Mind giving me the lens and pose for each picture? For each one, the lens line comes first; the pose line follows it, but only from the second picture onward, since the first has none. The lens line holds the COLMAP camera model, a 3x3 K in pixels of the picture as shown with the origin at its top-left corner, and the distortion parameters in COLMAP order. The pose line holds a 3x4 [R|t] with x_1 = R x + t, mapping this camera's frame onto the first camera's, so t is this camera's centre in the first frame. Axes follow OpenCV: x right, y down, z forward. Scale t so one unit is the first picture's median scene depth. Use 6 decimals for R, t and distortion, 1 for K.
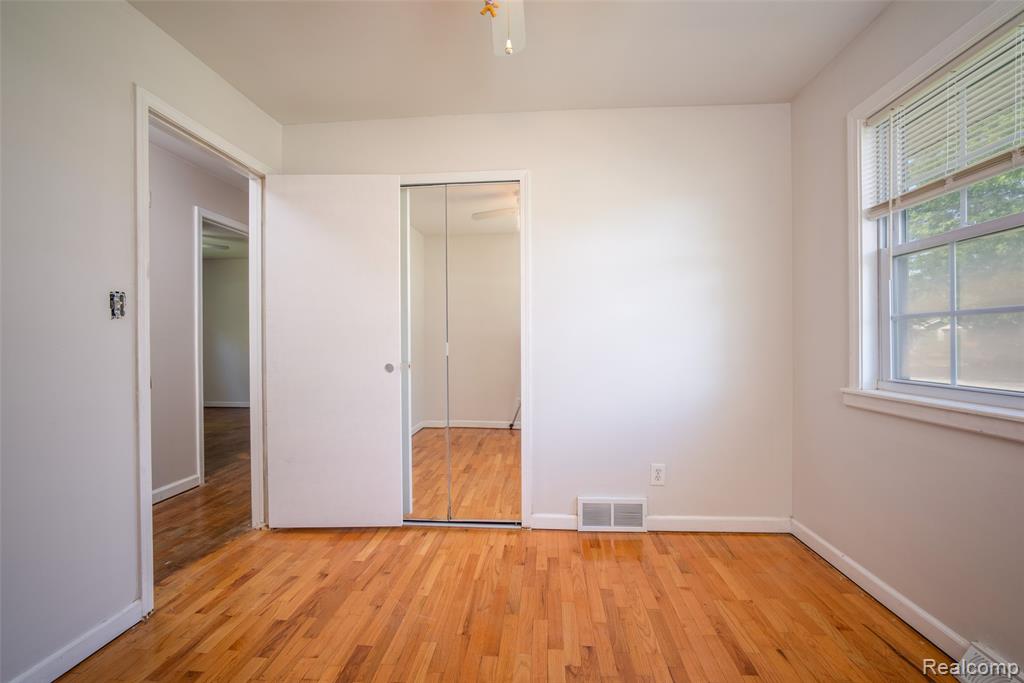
lens RADIAL K [[428.5, 0, 513.9], [0, 428.5, 341.6], [0, 0, 1]] dist [-0.004194, -0.000137]
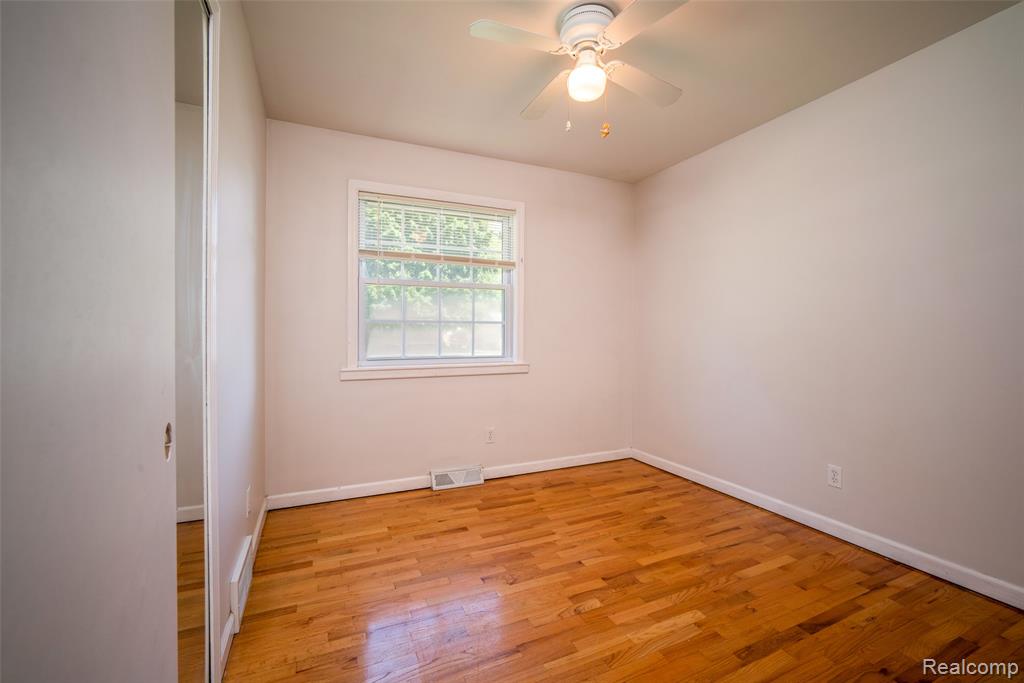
lens RADIAL K [[428.5, 0, 510.4], [0, 428.5, 338.1], [0, 0, 1]] dist [-0.004194, -0.000137]
pose [[-0.478839, -0.011926, 0.877822, -2.106866], [-0.005381, 0.999929, 0.010649, -0.035114], [-0.877886, 0.000376, -0.478869, 3.339431]]
